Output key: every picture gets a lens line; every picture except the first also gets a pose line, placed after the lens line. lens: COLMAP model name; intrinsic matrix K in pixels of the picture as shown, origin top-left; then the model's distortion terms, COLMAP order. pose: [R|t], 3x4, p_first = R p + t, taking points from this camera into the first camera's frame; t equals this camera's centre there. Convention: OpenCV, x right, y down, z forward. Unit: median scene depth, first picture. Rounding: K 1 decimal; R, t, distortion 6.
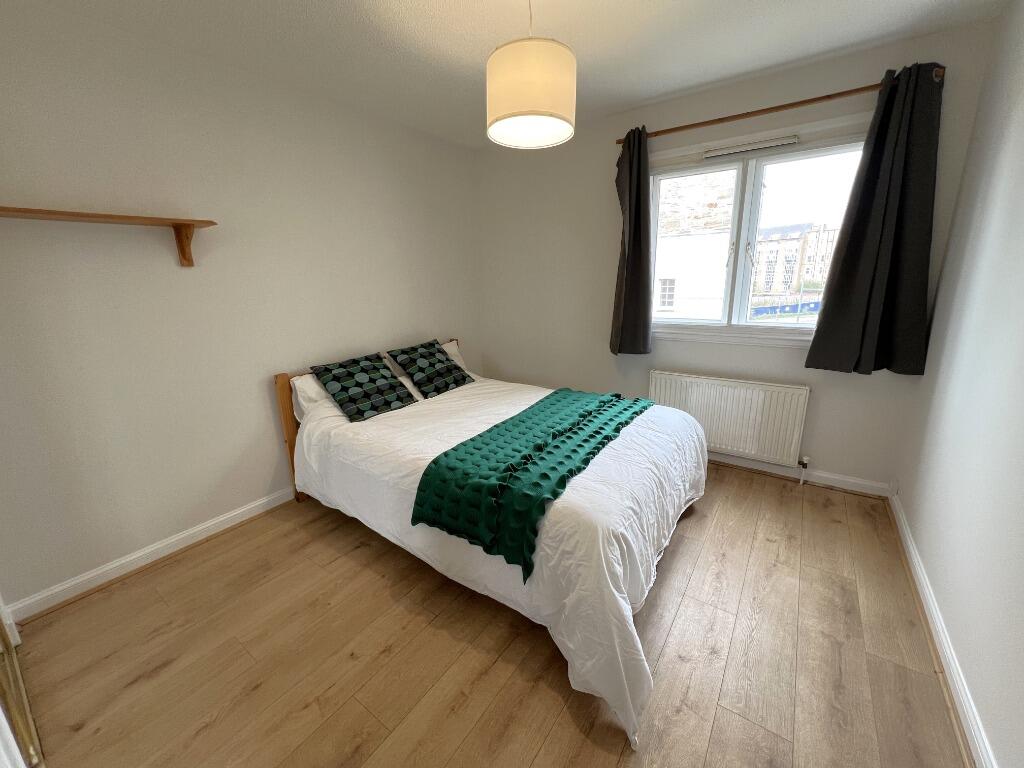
lens RADIAL K [[411.2, 0, 510.0], [0, 411.2, 380.9], [0, 0, 1]] dist [0.002831, -0.000014]
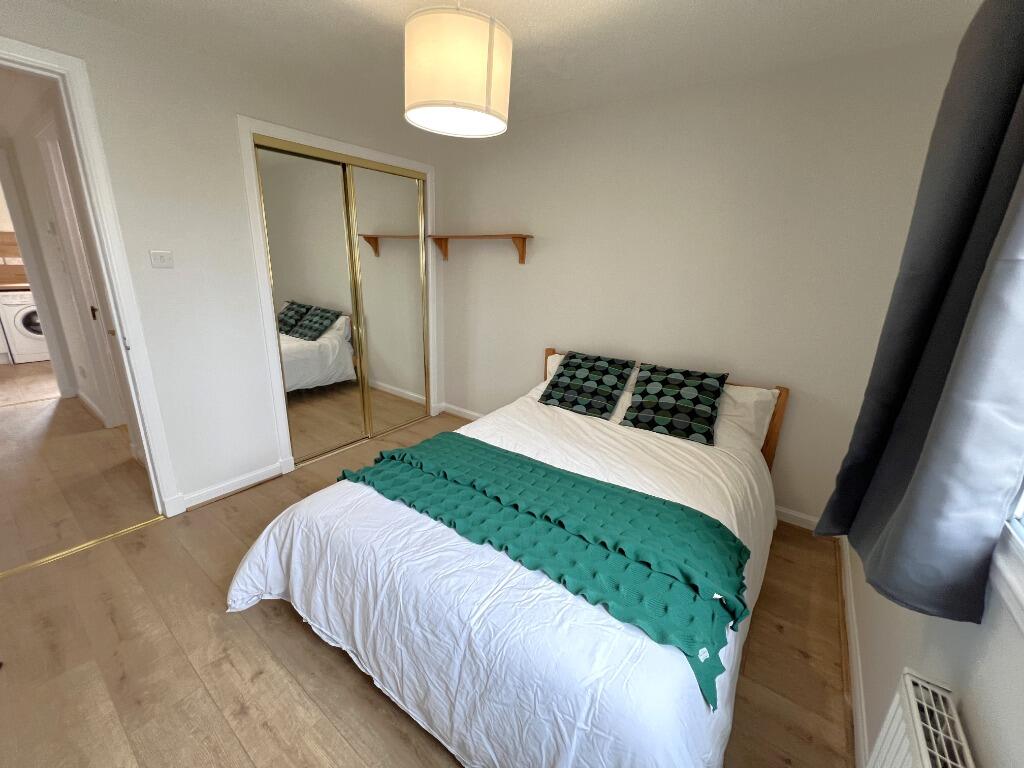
lens RADIAL K [[411.2, 0, 507.9], [0, 411.2, 385.4], [0, 0, 1]] dist [0.002831, -0.000014]
pose [[-0.031296, 0.302953, -0.952491, 0.664448], [-0.287558, 0.909939, 0.298867, -0.243140], [0.957252, 0.283250, 0.058640, 0.776780]]
